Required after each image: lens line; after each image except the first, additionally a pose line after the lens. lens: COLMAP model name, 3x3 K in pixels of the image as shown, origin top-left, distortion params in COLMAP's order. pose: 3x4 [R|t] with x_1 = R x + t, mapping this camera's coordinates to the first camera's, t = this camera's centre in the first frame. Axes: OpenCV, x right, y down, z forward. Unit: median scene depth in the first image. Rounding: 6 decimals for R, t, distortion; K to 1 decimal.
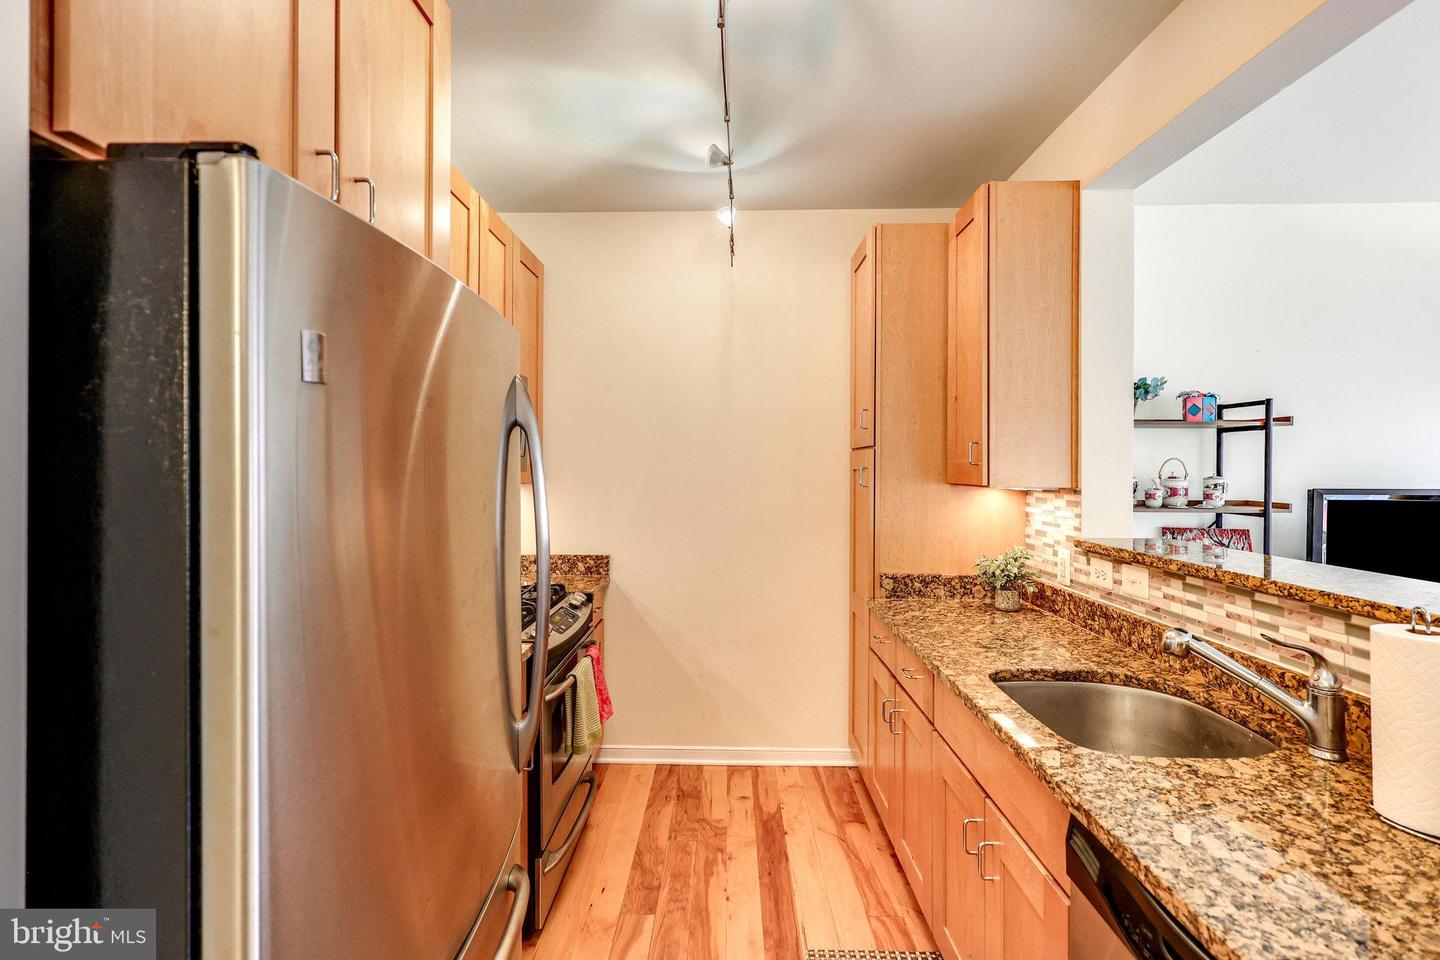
lens RADIAL K [[659.9, 0, 699.1], [0, 659.9, 469.4], [0, 0, 1]] dist [-0.002341, 0.000580]
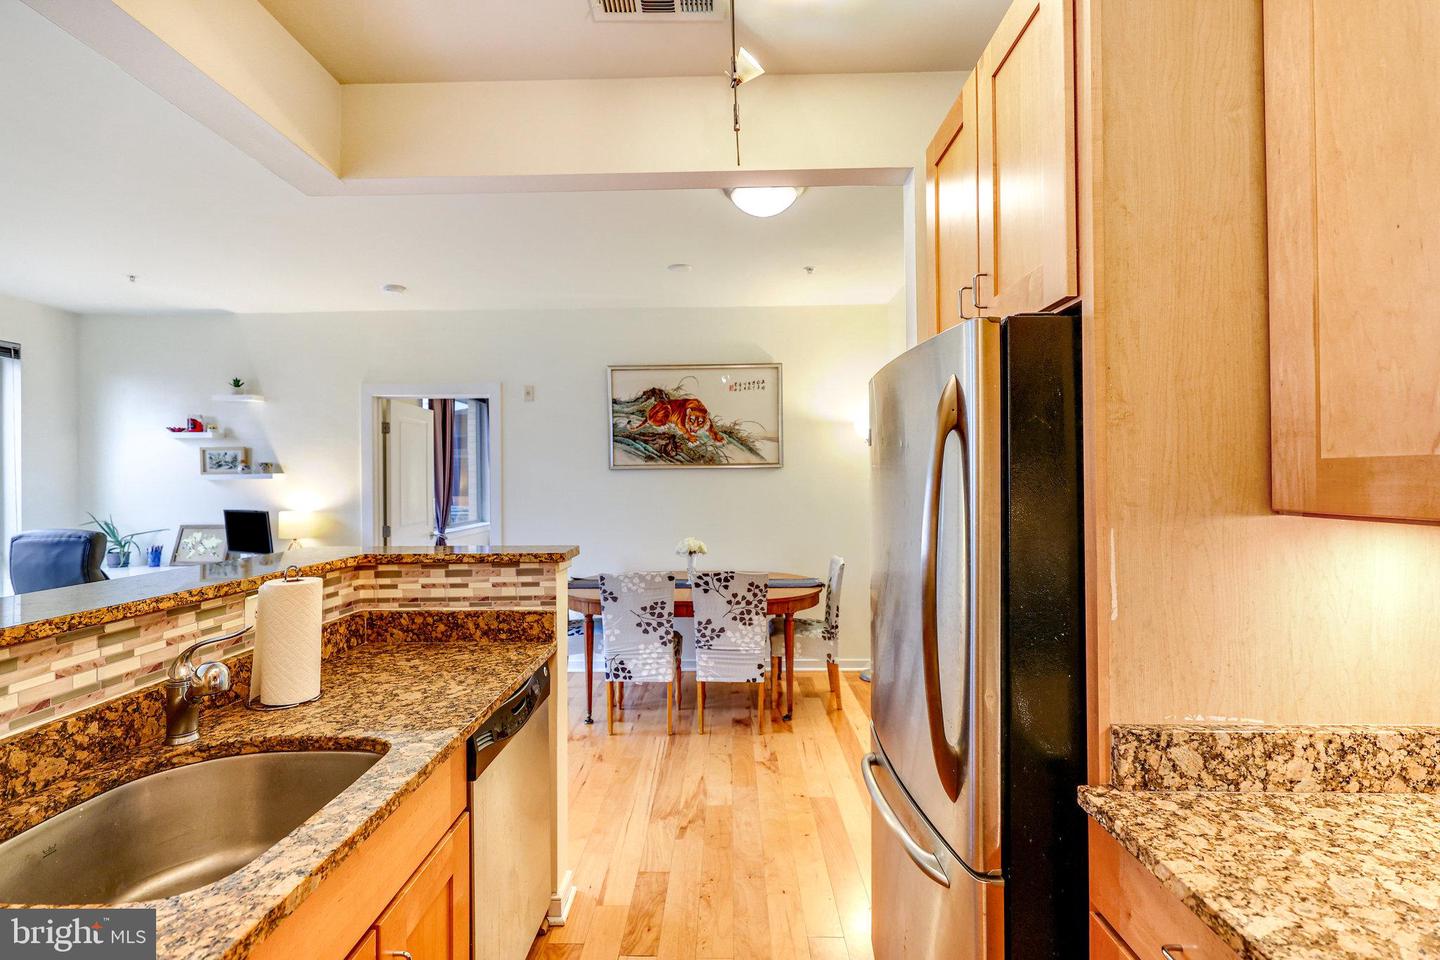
lens RADIAL K [[659.9, 0, 720.0], [0, 659.9, 474.8], [0, 0, 1]] dist [-0.002341, 0.000580]
pose [[-0.999483, 0.006274, -0.031533, 0.058938], [0.006359, 0.999976, -0.002574, 0.000353], [0.031516, -0.002773, -0.999499, 1.371491]]
